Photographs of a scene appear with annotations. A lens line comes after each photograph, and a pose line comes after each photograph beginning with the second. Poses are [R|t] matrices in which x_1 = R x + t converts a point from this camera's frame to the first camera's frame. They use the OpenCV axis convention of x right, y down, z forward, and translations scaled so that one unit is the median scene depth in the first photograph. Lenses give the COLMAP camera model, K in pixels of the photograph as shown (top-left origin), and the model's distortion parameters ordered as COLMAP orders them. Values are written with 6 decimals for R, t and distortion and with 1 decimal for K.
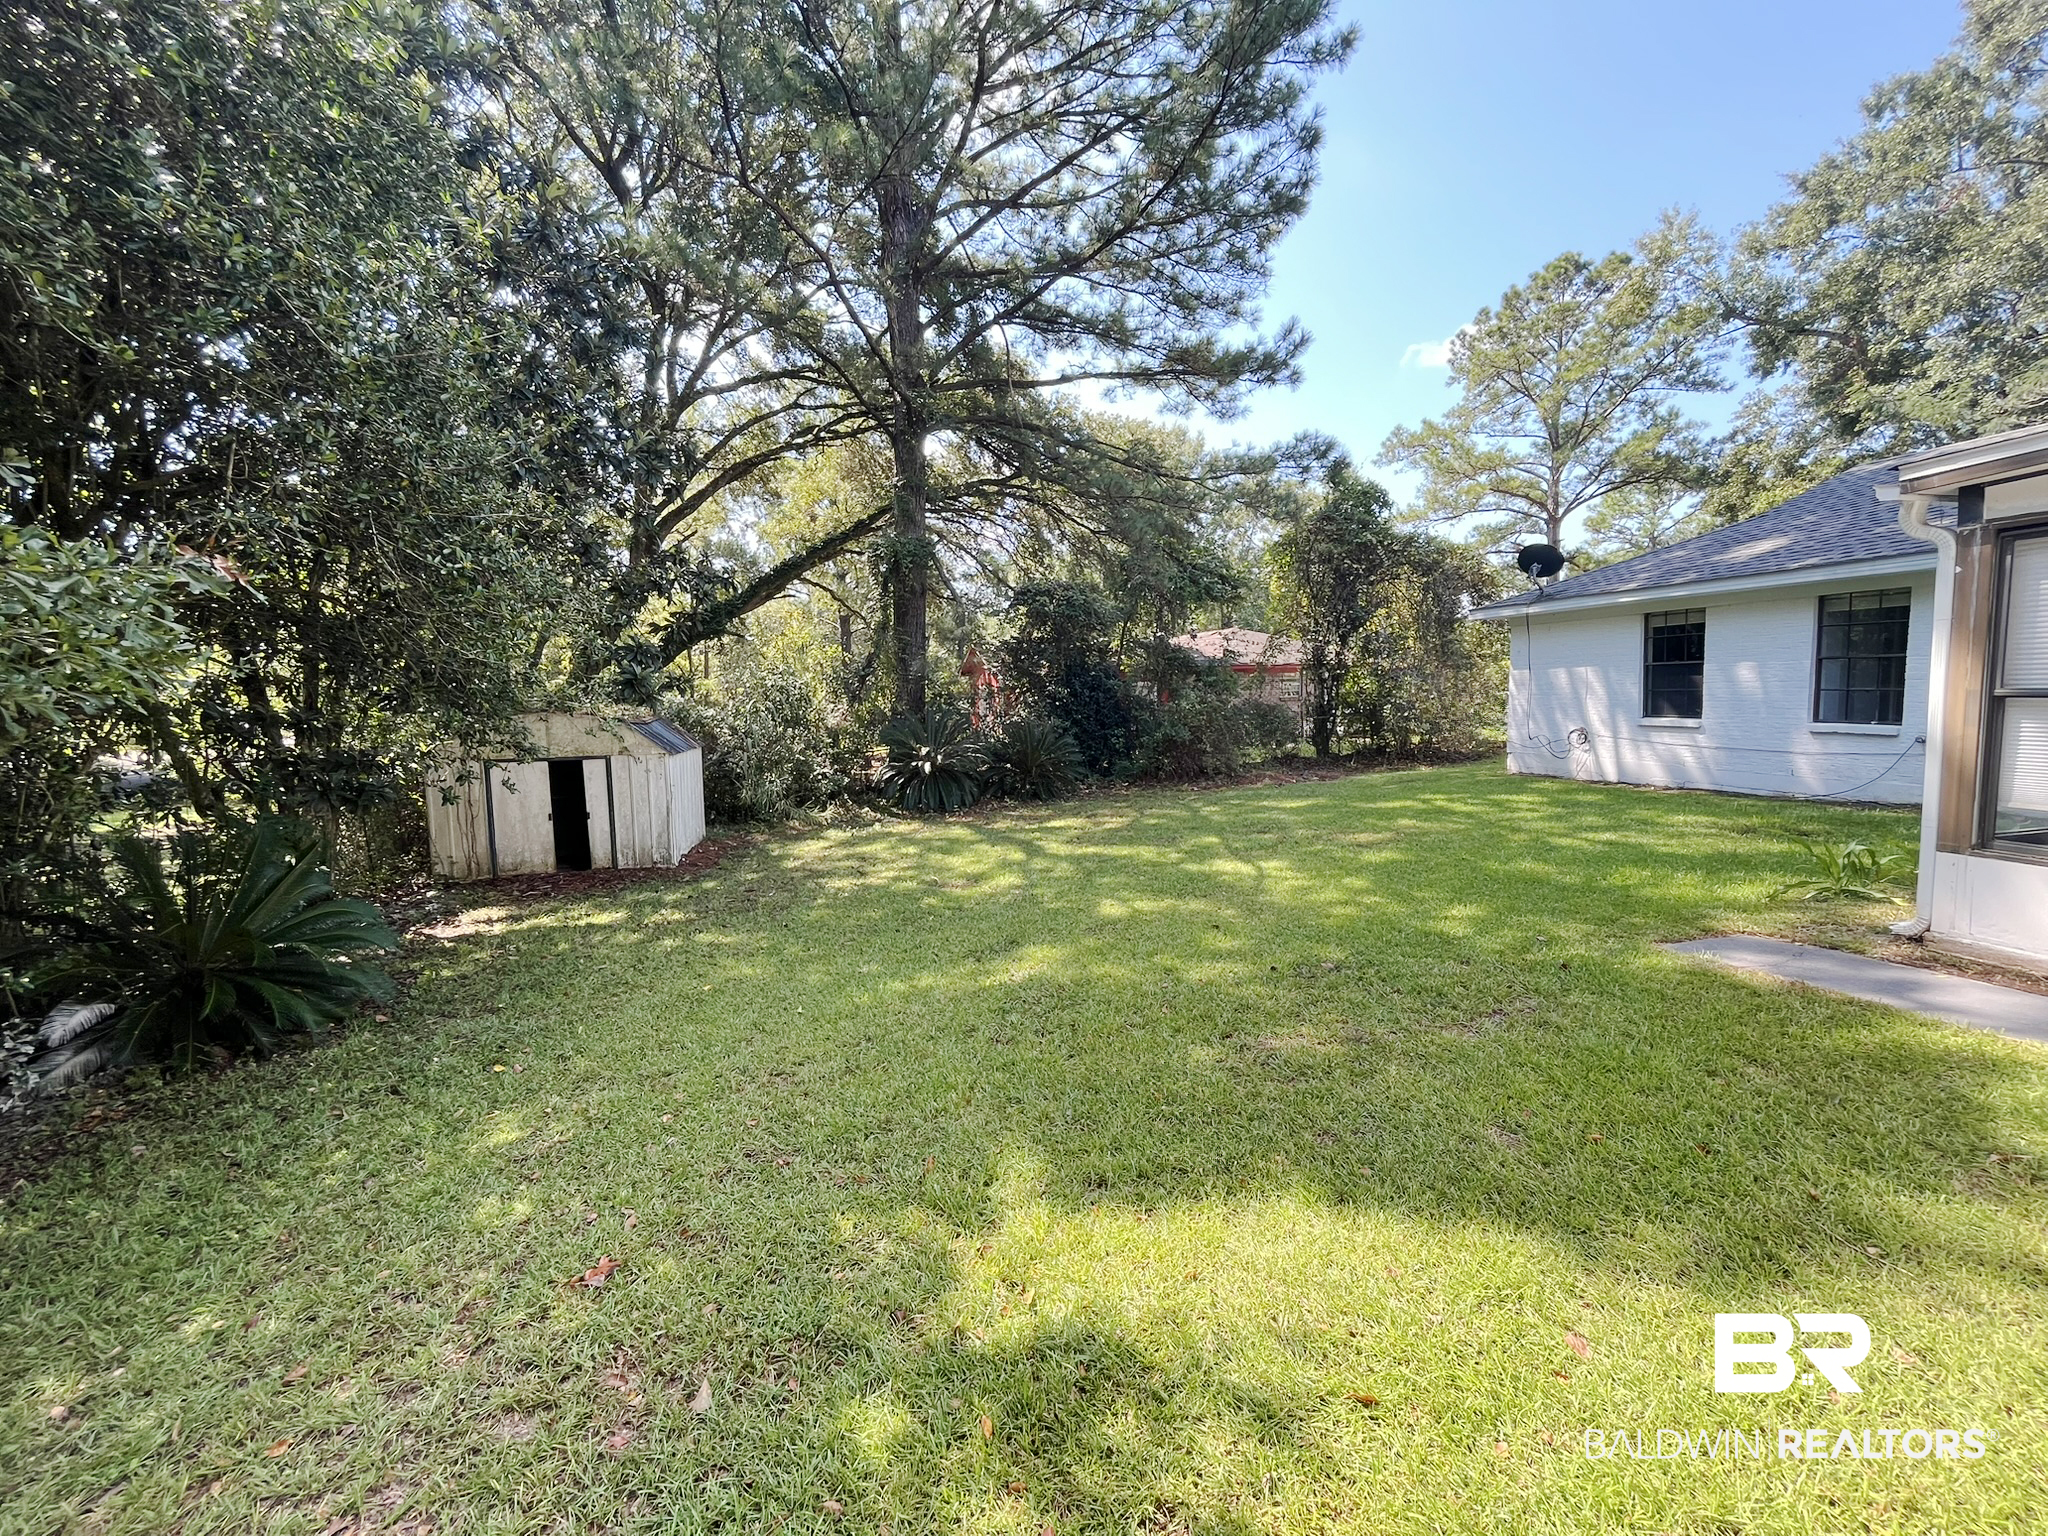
lens RADIAL K [[861.4, 0, 1024.2], [0, 861.4, 761.9], [0, 0, 1]] dist [-0.000684, -0.000306]
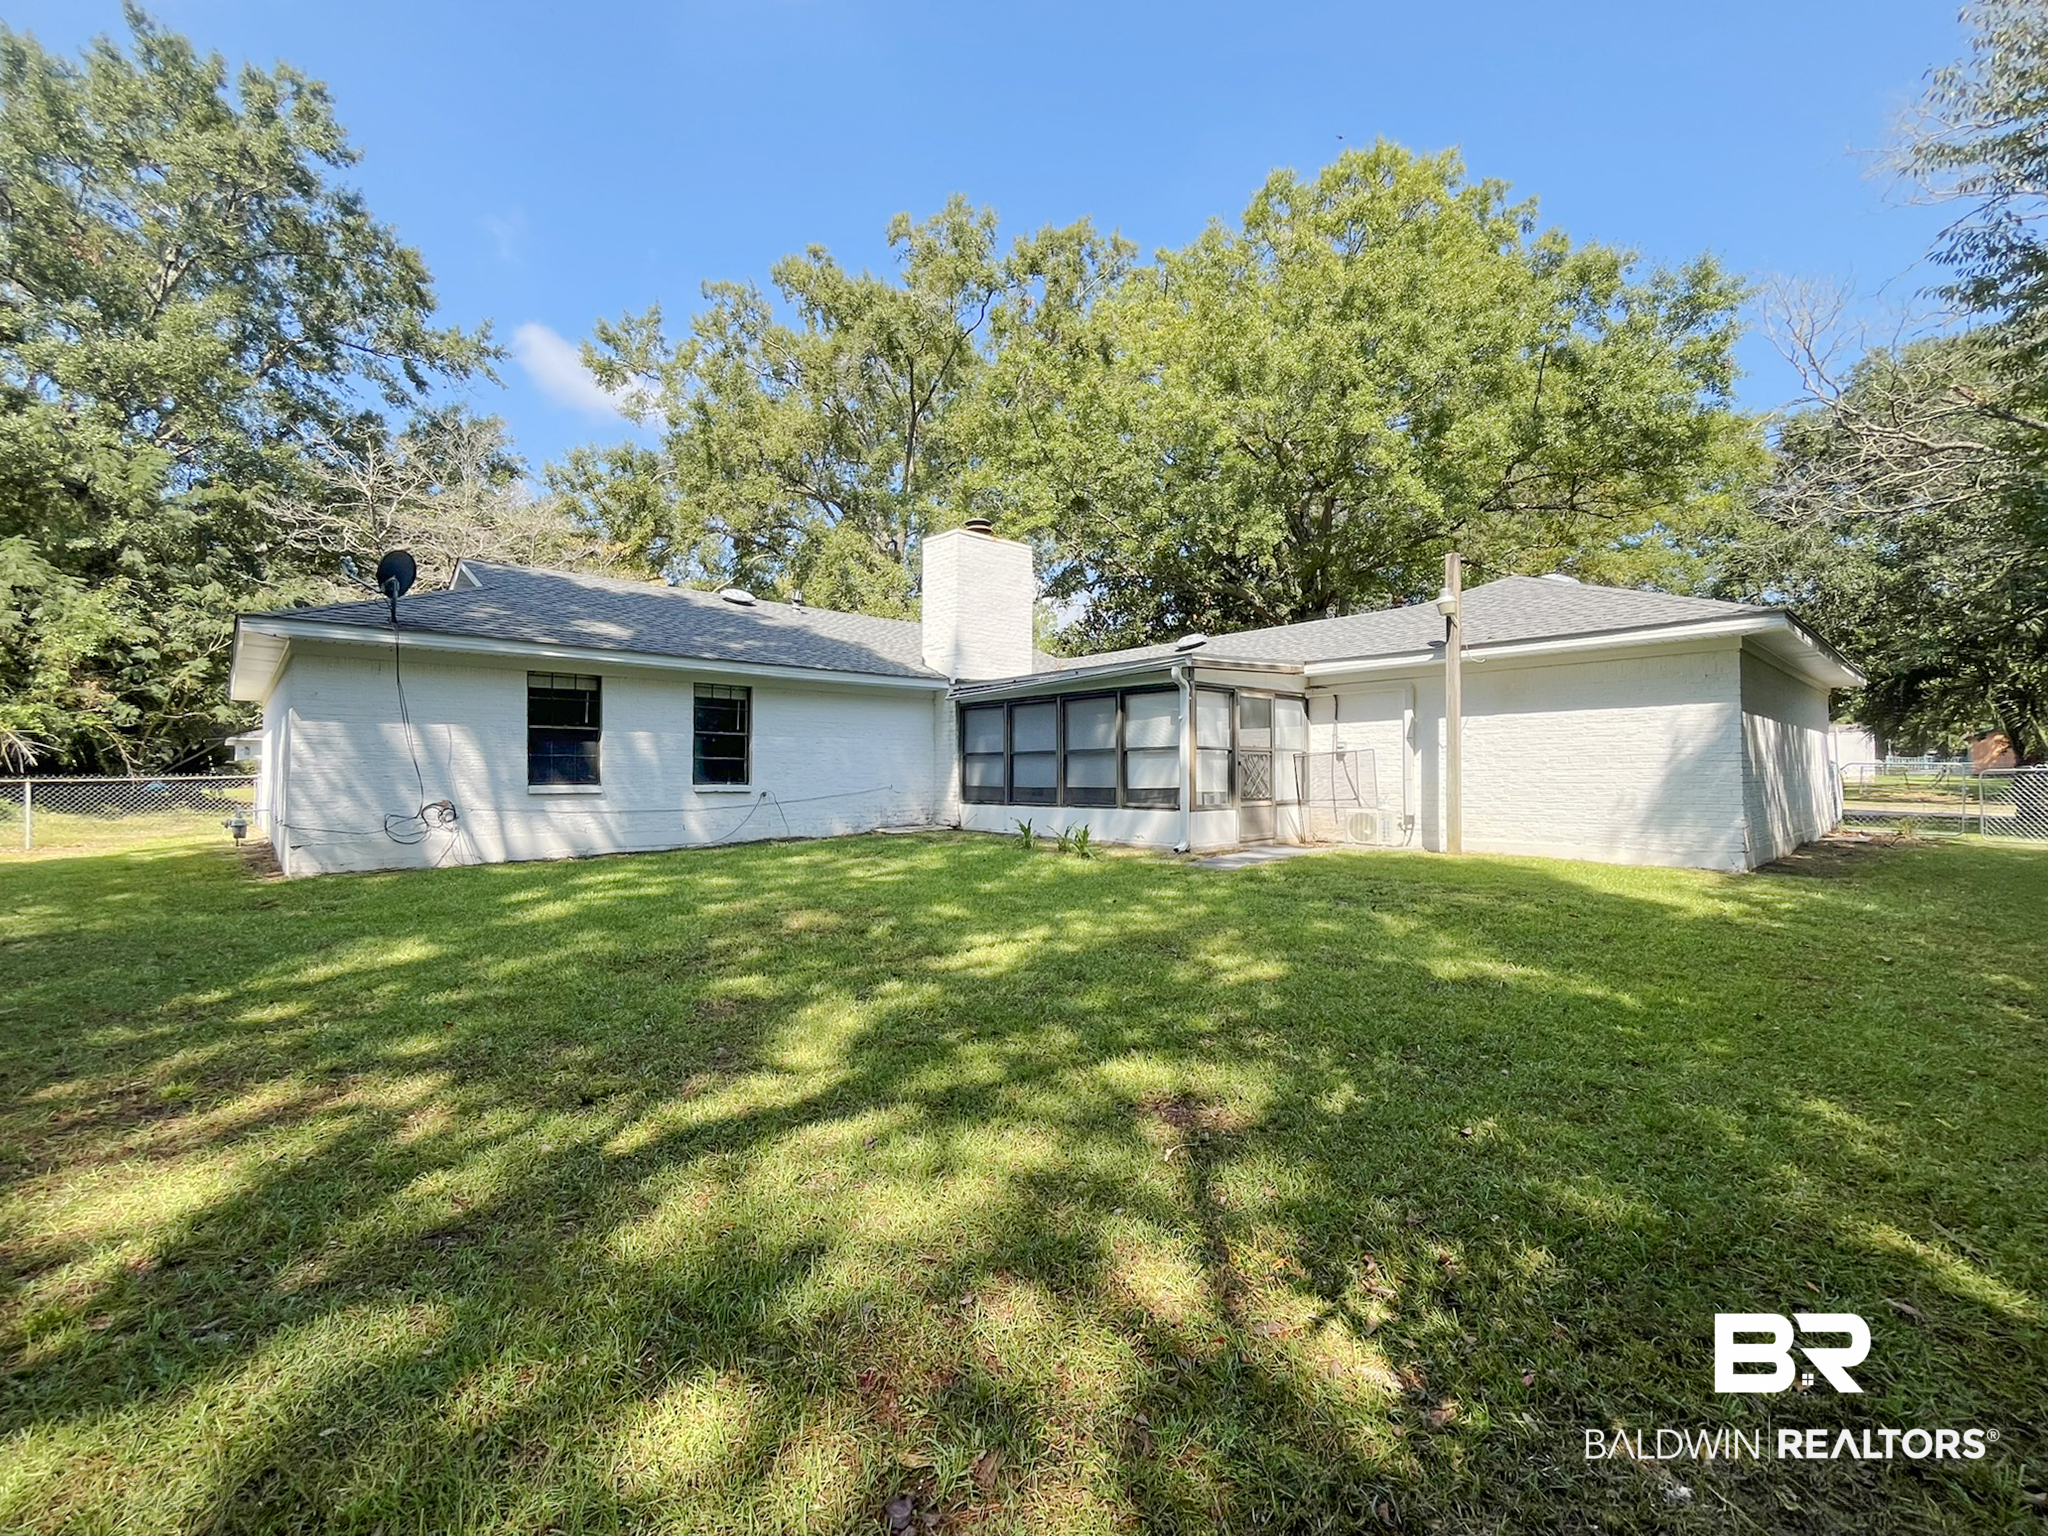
lens RADIAL K [[861.4, 0, 1024.2], [0, 861.4, 761.9], [0, 0, 1]] dist [-0.000684, -0.000306]
pose [[-0.501005, 0.042495, 0.864400, -0.332247], [0.092123, 0.995738, 0.004442, -0.033849], [-0.860527, 0.081857, -0.502784, 1.039125]]
